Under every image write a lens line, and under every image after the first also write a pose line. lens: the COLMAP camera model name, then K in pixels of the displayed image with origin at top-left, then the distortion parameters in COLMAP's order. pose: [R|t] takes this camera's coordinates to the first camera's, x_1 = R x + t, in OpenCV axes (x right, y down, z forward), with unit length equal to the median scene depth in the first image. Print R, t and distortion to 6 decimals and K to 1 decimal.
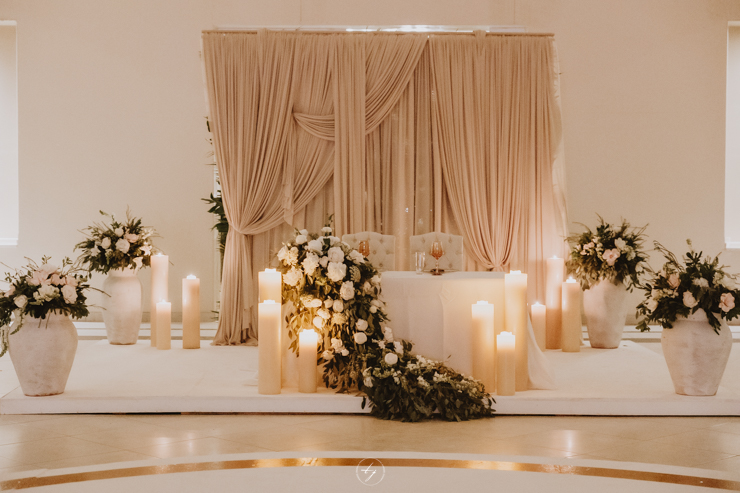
lens RADIAL K [[1370.8, 0, 368.4], [0, 1370.8, 246.4], [0, 0, 1]] dist [0.078577, 0.000000]
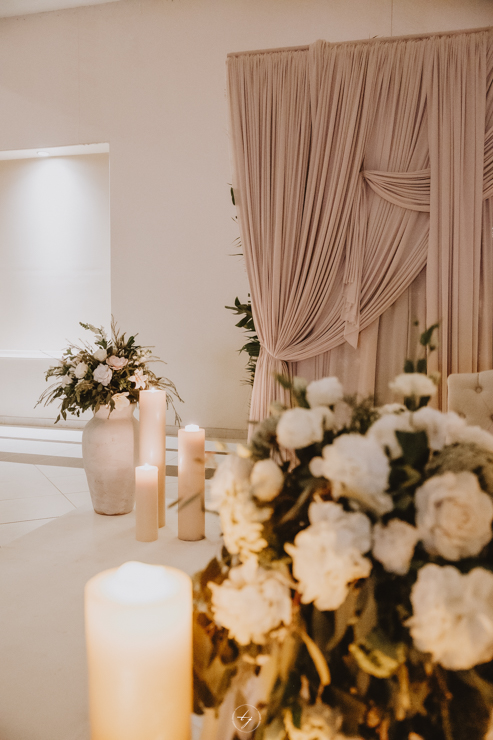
lens RADIAL K [[636.3, 0, 248.6], [0, 636.3, 370.1], [0, 0, 1]] dist [-0.010043, 0.035763]
pose [[0.960145, 0.023760, -0.278492, -0.022228], [-0.014133, 0.999233, 0.036525, -0.015502], [0.279146, -0.031133, 0.959744, 0.728617]]
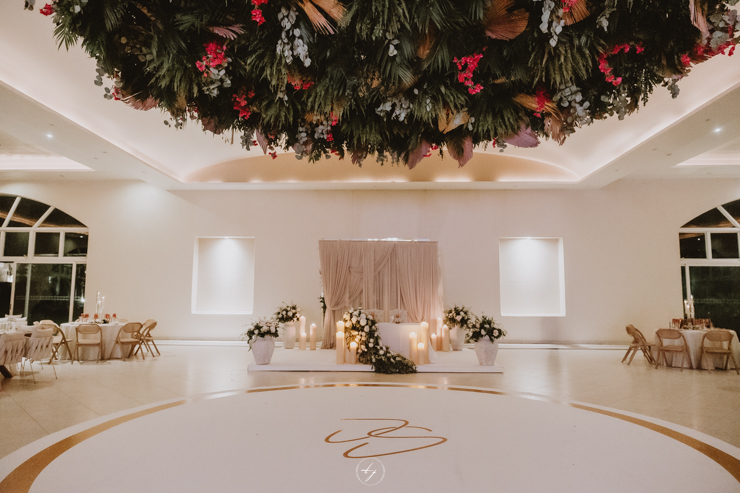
lens RADIAL K [[507.5, 0, 371.1], [0, 507.5, 248.7], [0, 0, 1]] dist [0.002051, 0.000112]
pose [[0.999912, 0.001597, -0.013178, 0.006283], [-0.003359, 0.990873, -0.134754, 0.007186], [0.012843, 0.134786, 0.990792, -0.077869]]
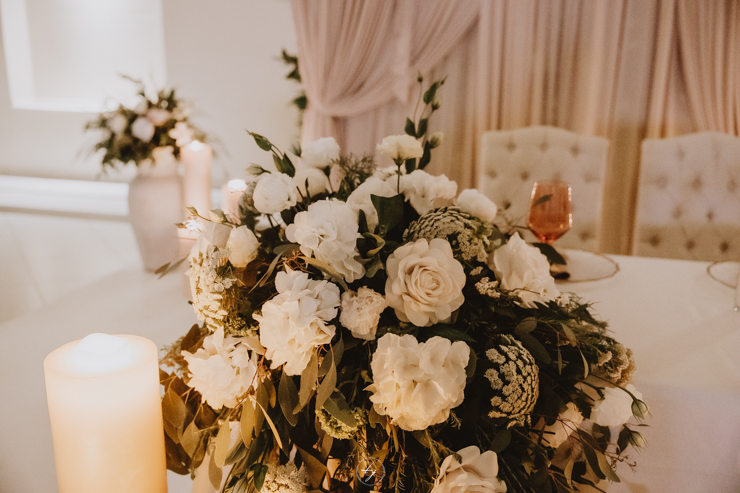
lens RADIAL K [[636.3, 0, 371.4], [0, 636.3, 227.3], [0, 0, 1]] dist [-0.010043, 0.035763]
pose [[0.977579, 0.064408, -0.200475, -0.010380], [-0.024443, 0.980345, 0.195769, -0.016575], [0.209144, -0.186480, 0.959940, 0.736337]]
